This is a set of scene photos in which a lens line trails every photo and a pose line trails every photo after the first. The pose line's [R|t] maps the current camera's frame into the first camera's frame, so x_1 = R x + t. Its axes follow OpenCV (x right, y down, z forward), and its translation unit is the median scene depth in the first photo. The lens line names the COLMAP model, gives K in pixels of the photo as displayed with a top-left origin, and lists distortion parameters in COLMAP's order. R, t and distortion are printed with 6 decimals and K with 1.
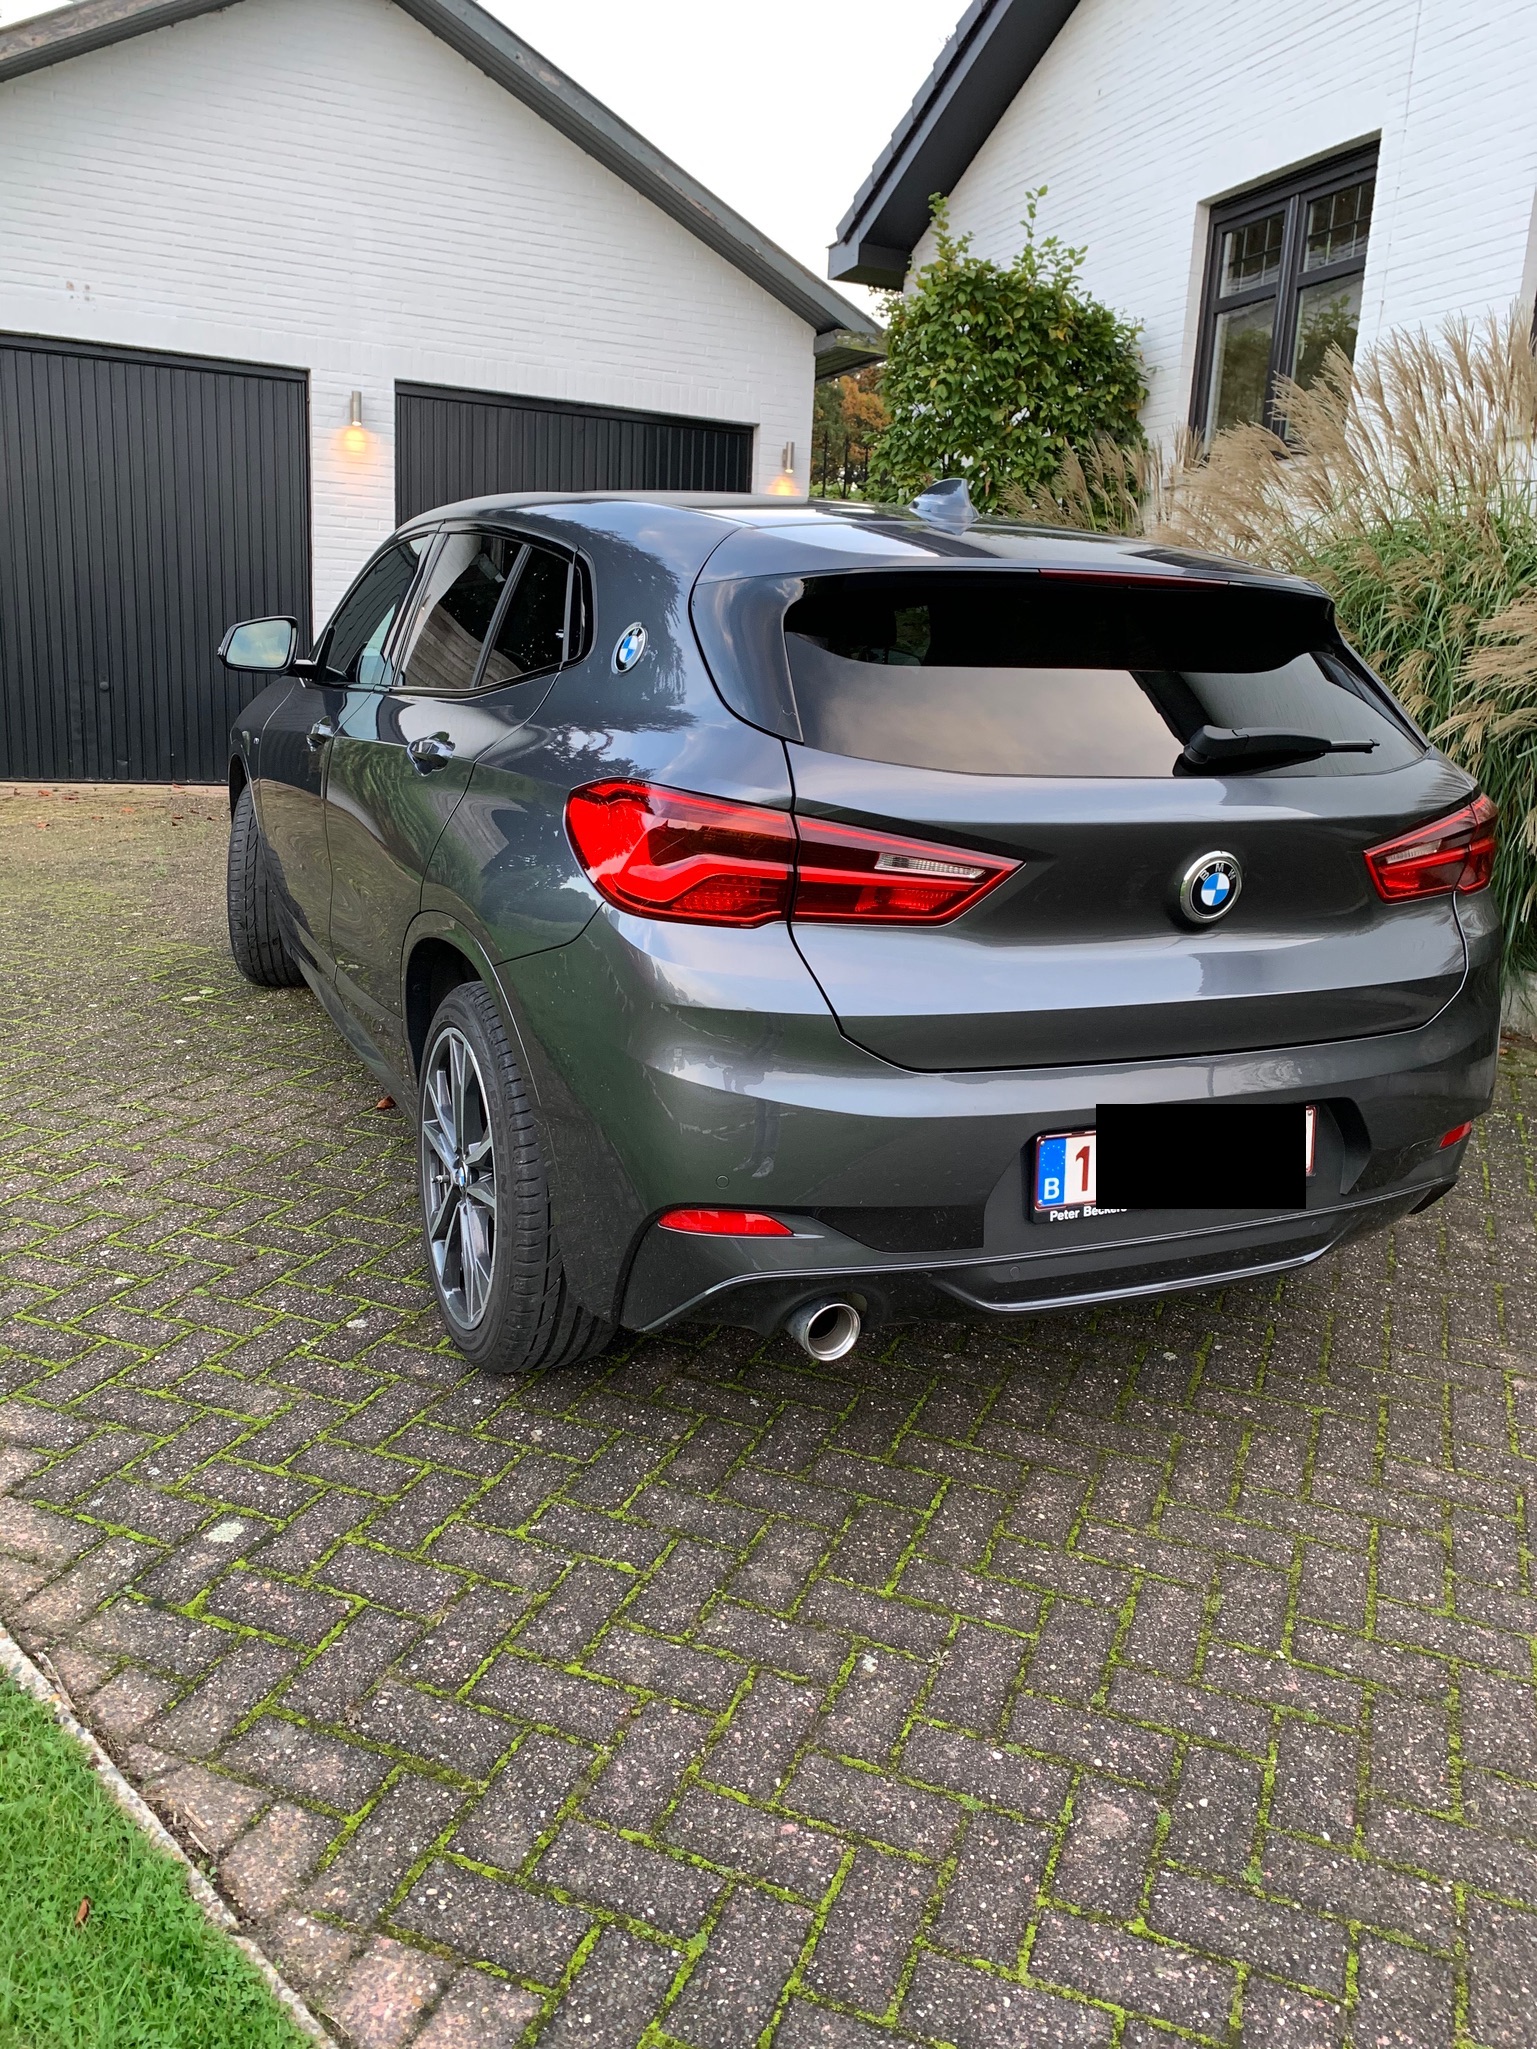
lens RADIAL K [[1560.4, 0, 763.2], [0, 1560.4, 1013.2], [0, 0, 1]] dist [0.021982, -0.014497]
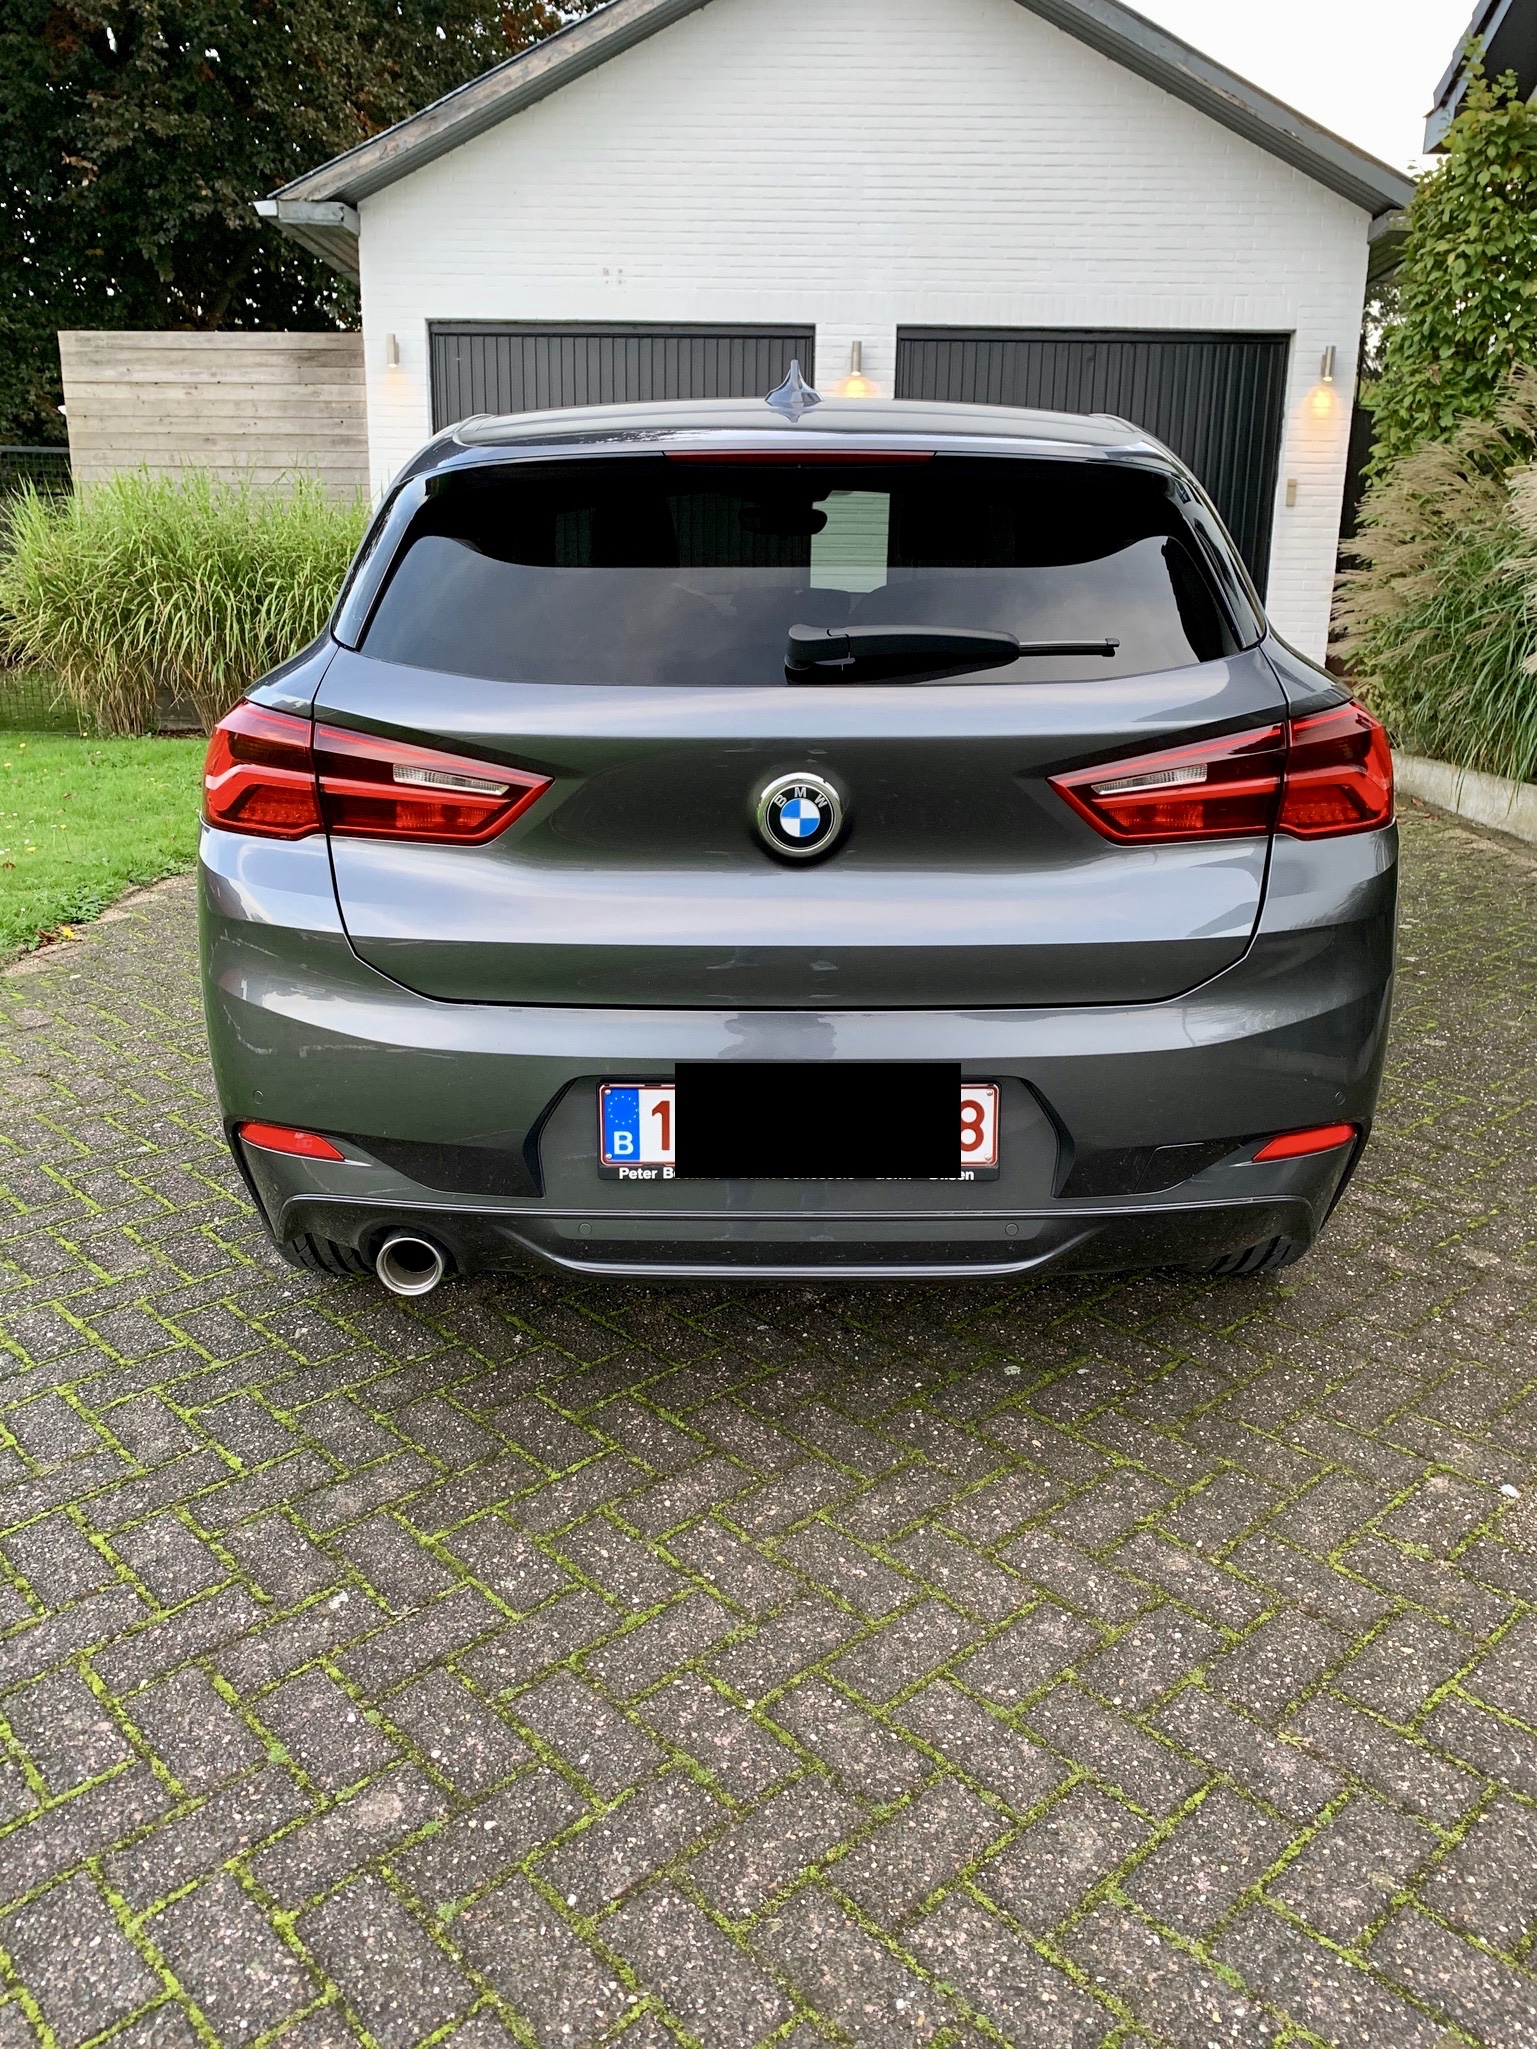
lens RADIAL K [[1560.4, 0, 763.2], [0, 1560.4, 1013.2], [0, 0, 1]] dist [0.021982, -0.014497]
pose [[0.903590, 0.075563, -0.421682, 0.579238], [-0.063737, 0.997079, 0.042094, -0.005663], [0.423631, -0.011159, 0.905766, 0.196149]]
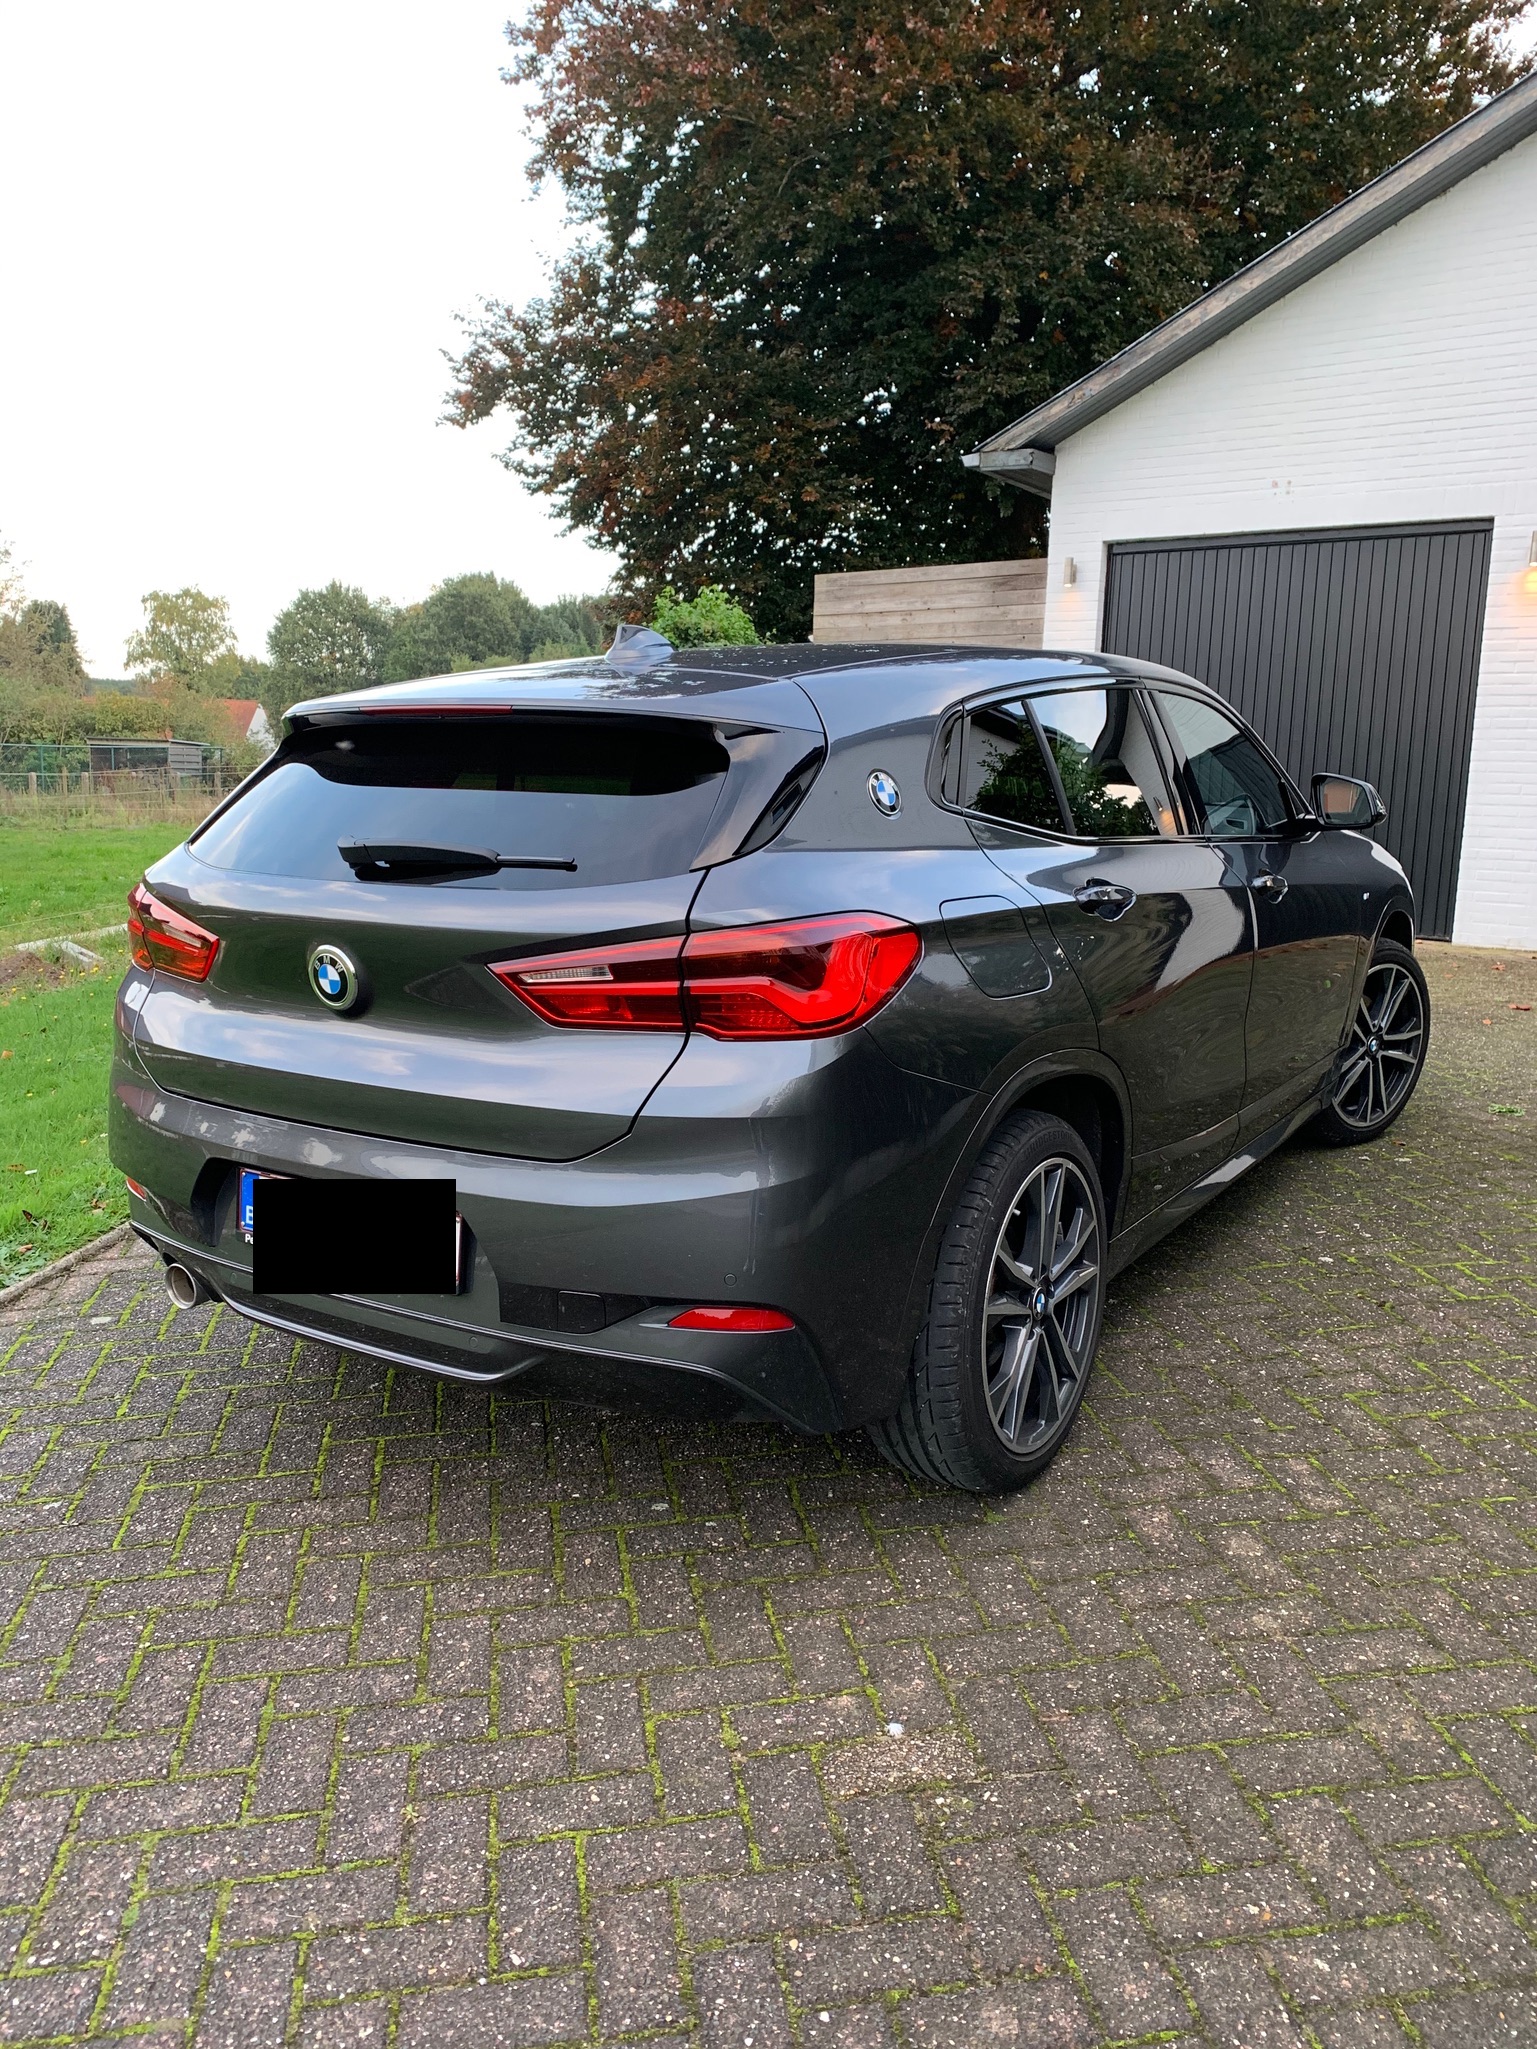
lens RADIAL K [[1560.4, 0, 763.2], [0, 1560.4, 1013.2], [0, 0, 1]] dist [0.021982, -0.014497]
pose [[0.526281, 0.096312, -0.844839, 1.267378], [-0.182271, 0.983247, -0.001452, -0.099039], [0.830546, 0.154754, 0.535019, 0.601449]]
